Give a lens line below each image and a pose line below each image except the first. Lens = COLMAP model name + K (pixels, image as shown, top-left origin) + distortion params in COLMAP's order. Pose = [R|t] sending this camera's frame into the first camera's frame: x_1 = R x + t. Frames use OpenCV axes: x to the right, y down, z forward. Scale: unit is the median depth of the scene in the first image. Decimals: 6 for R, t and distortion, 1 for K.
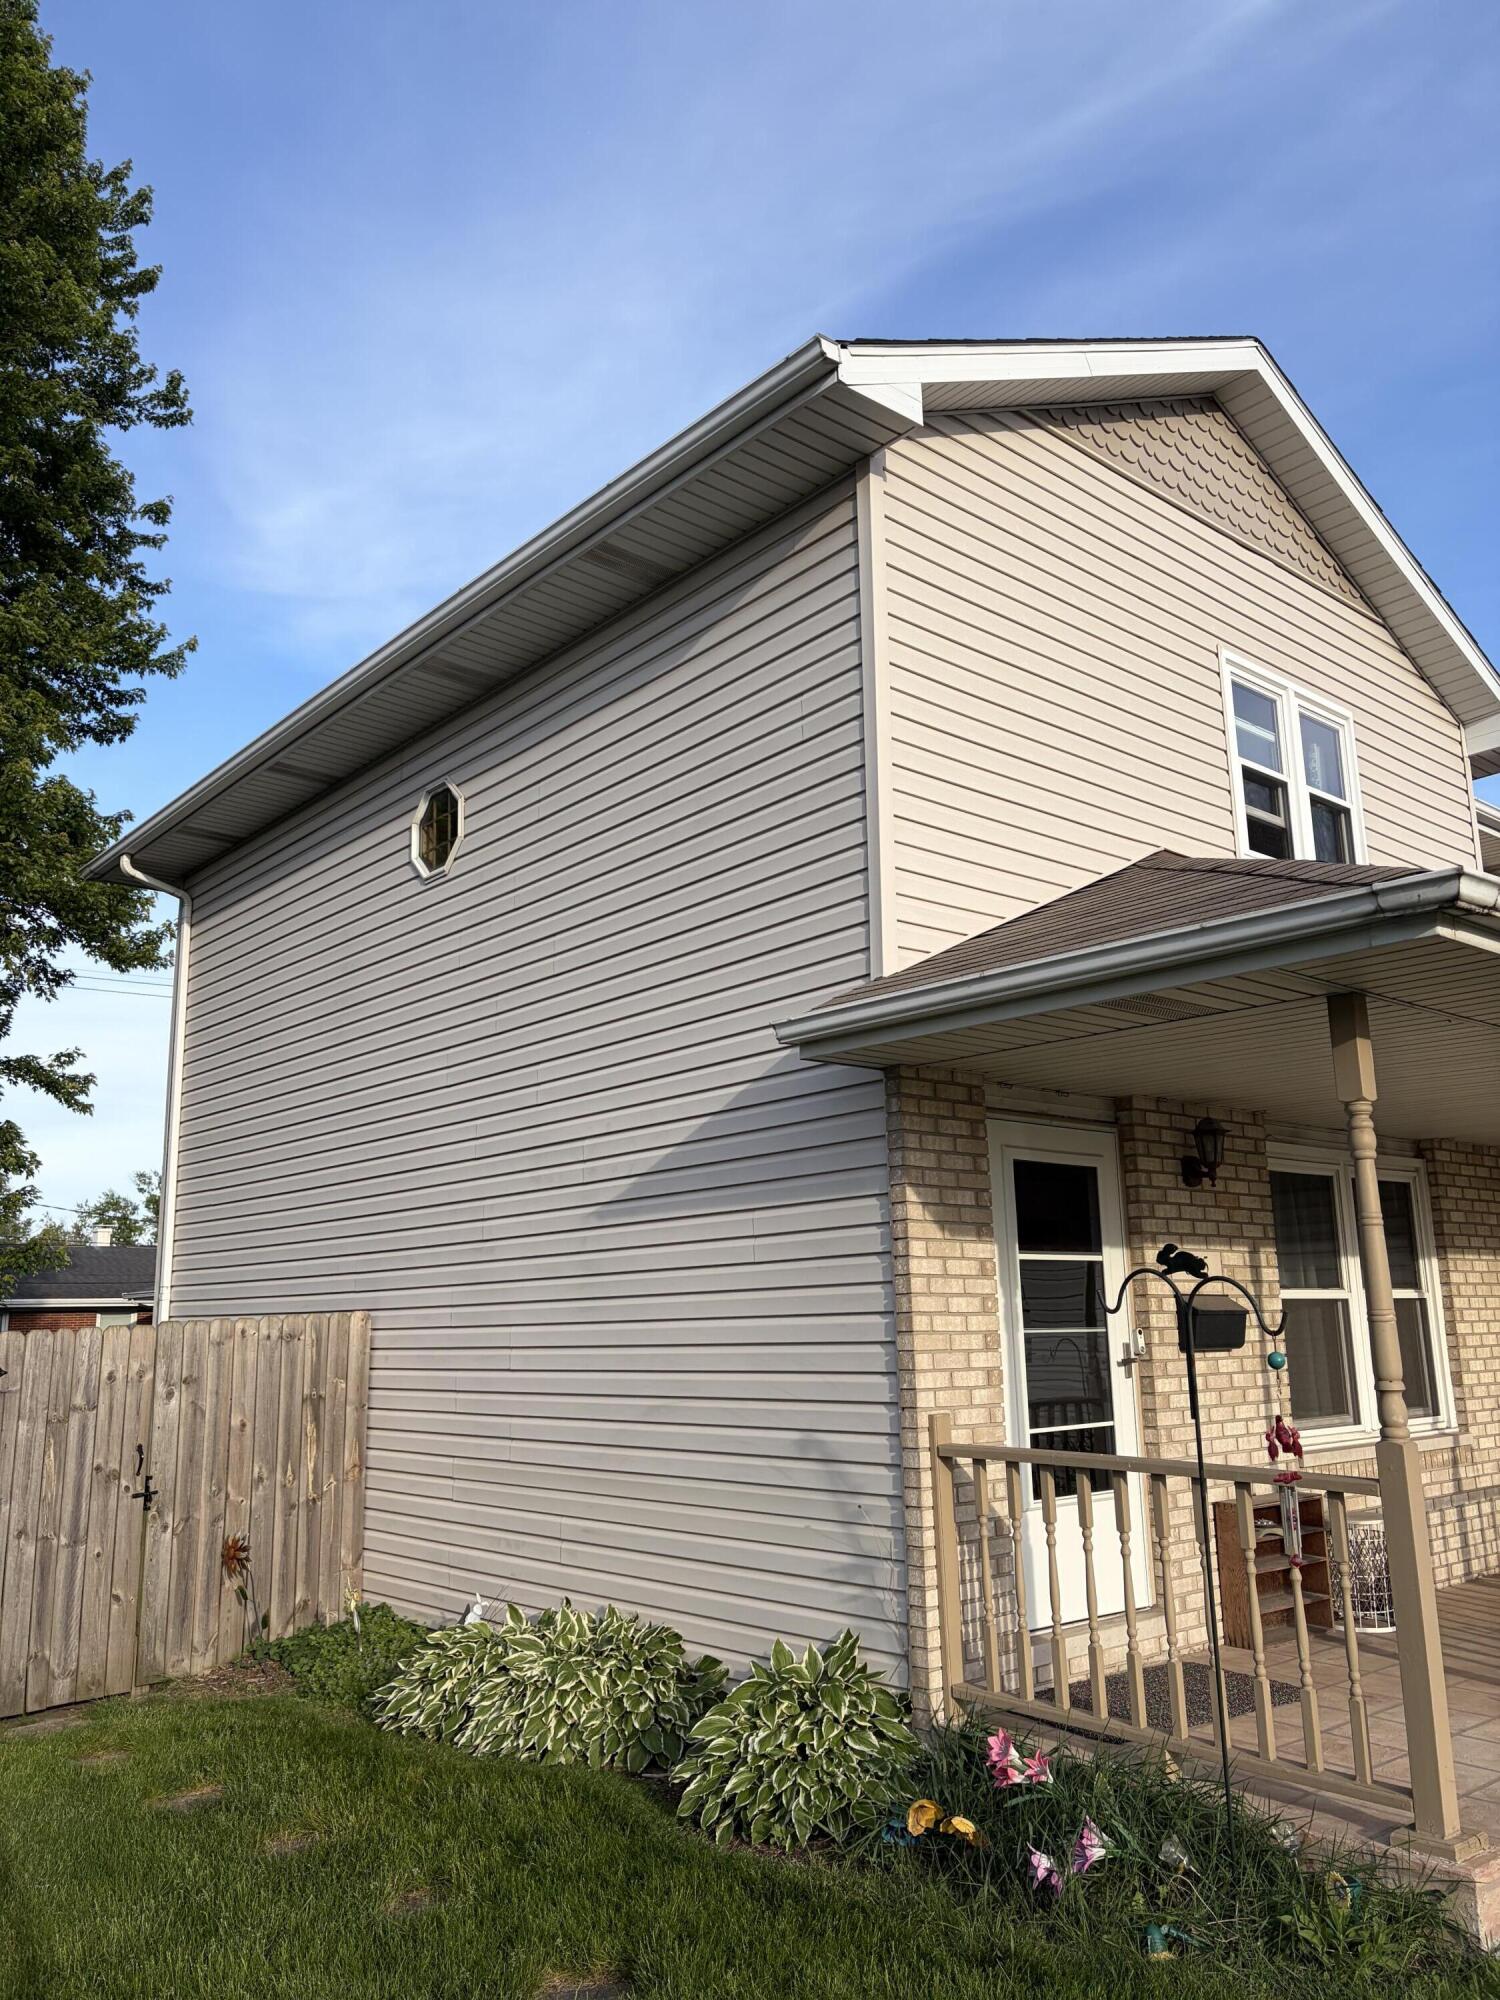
lens RADIAL K [[1524.1, 0, 748.4], [0, 1524.1, 992.4], [0, 0, 1]] dist [0.058262, -0.006703]
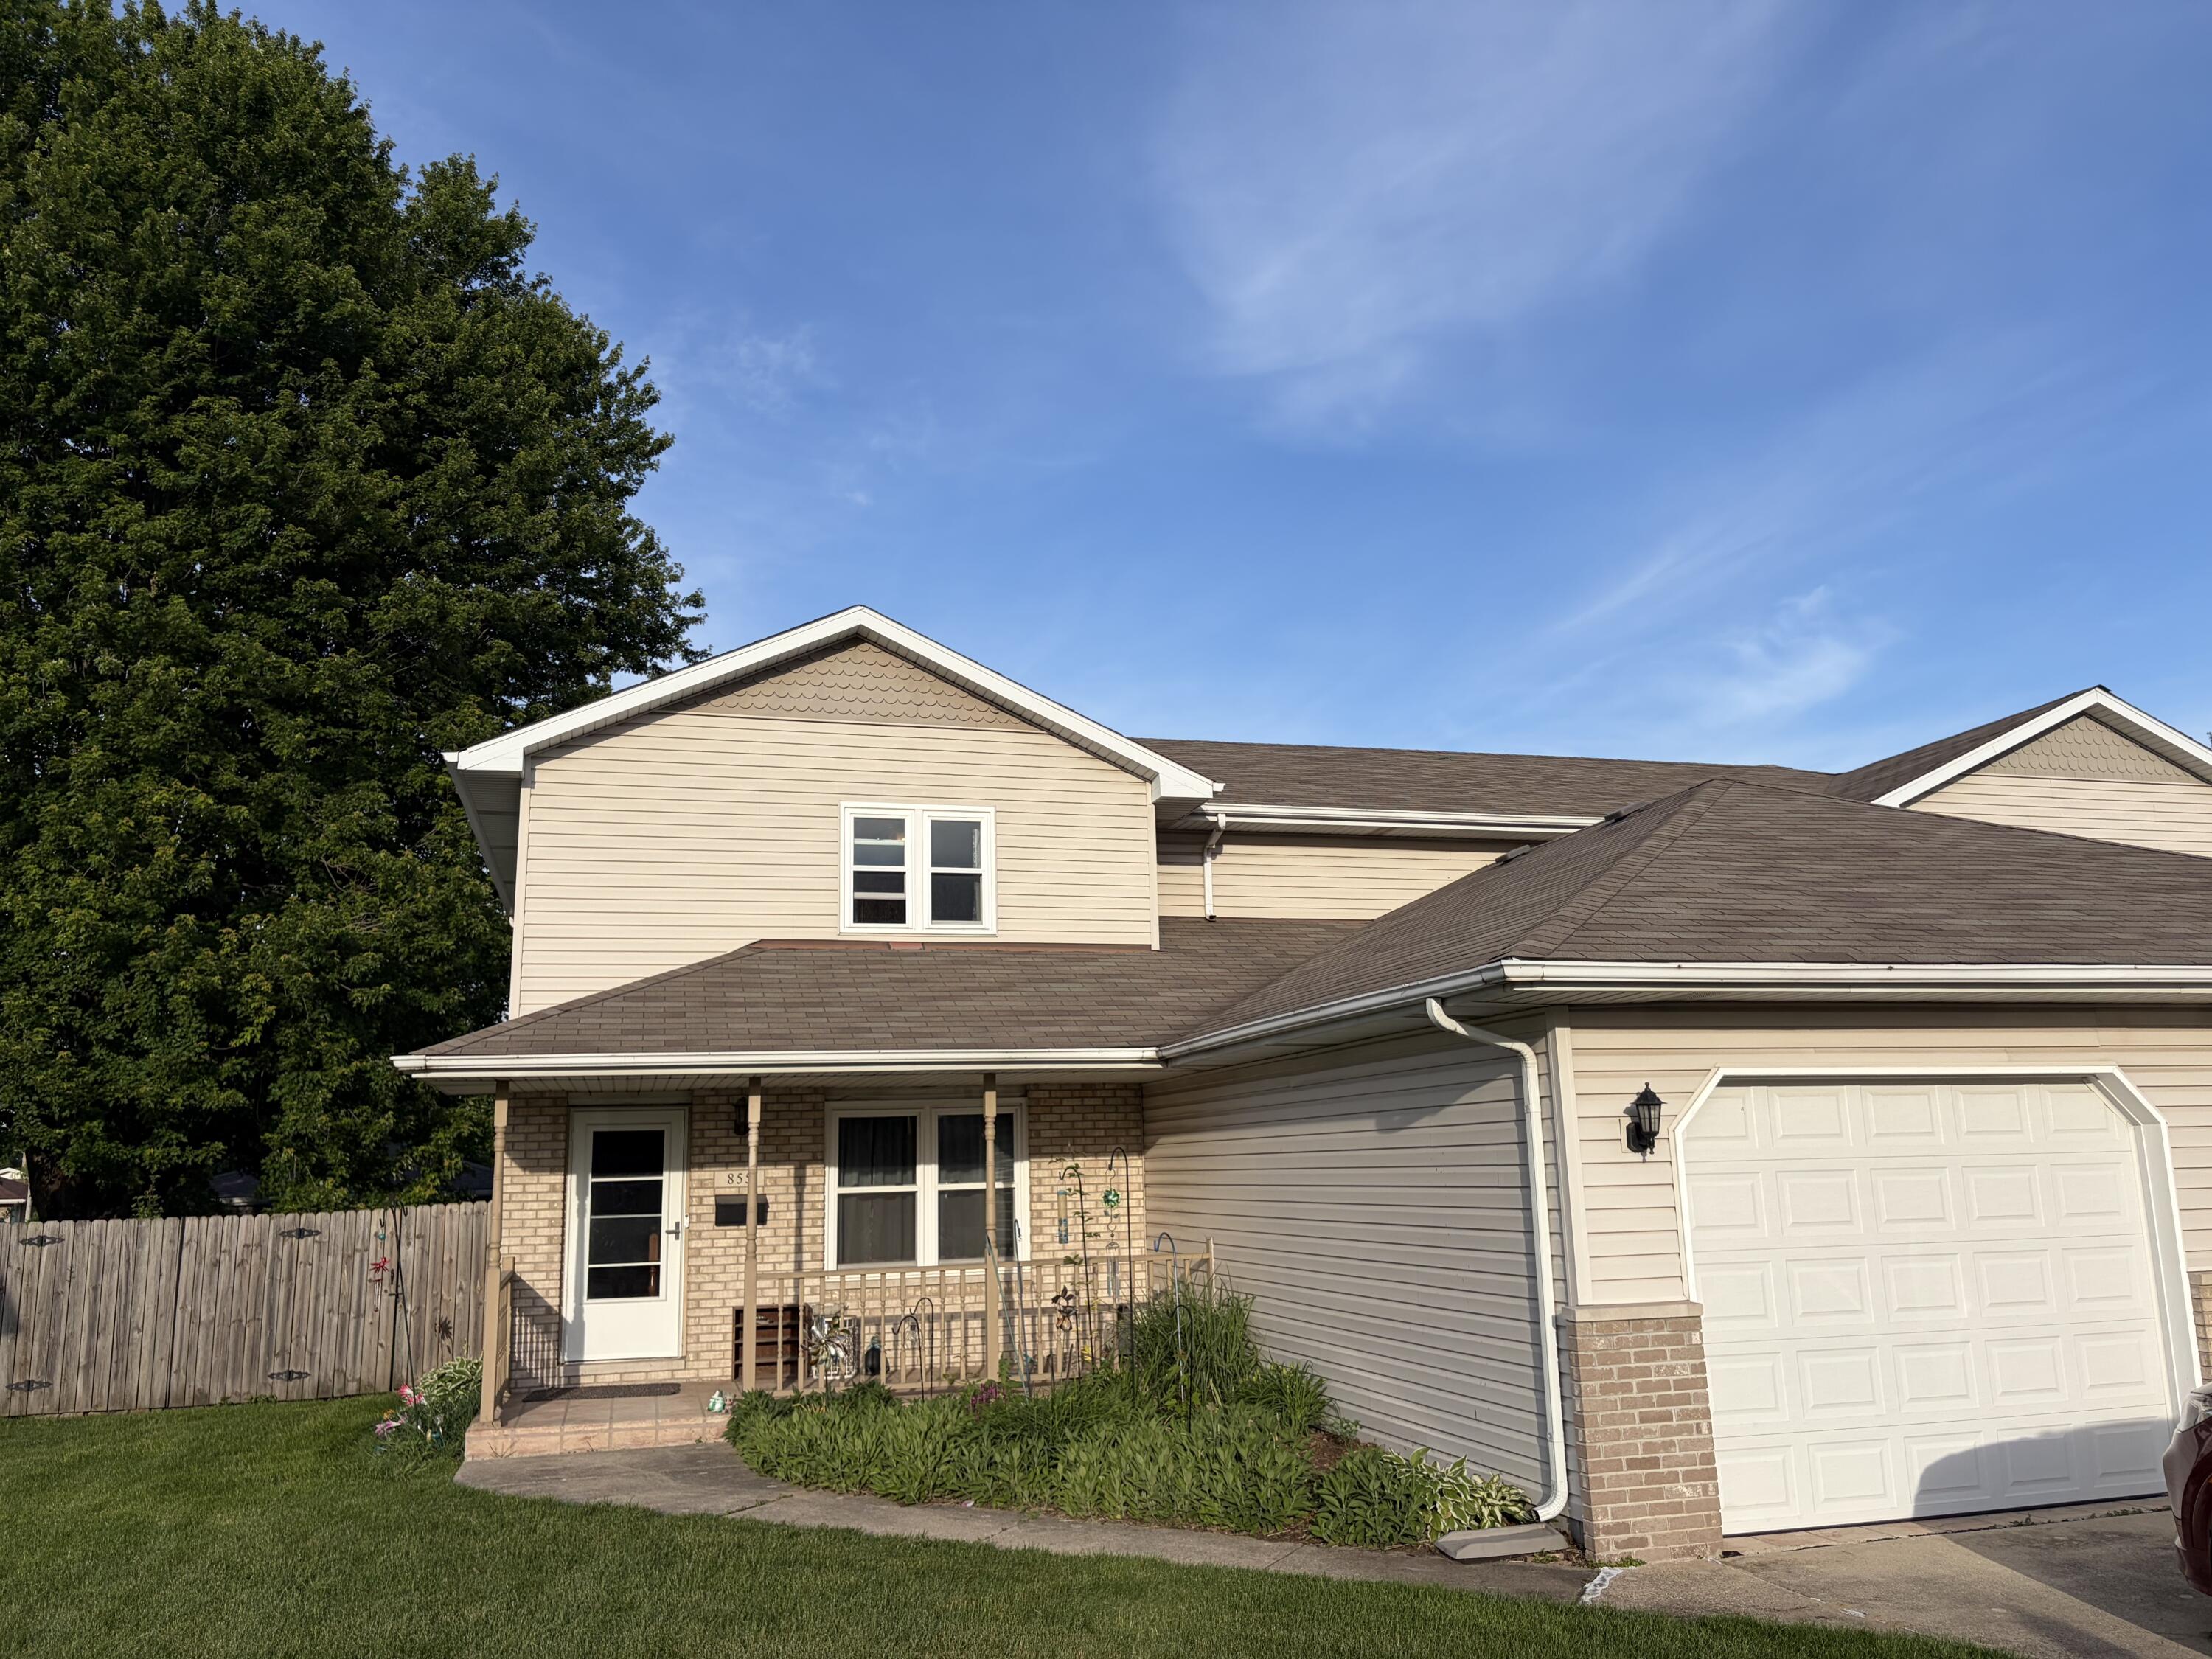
lens RADIAL K [[1685.6, 0, 1111.0], [0, 1685.6, 843.2], [0, 0, 1]] dist [0.058262, -0.006703]
pose [[0.905318, -0.087593, -0.415604, 1.541112], [0.099089, 0.995060, 0.006129, -0.186247], [0.413014, -0.046731, 0.909525, -0.631391]]
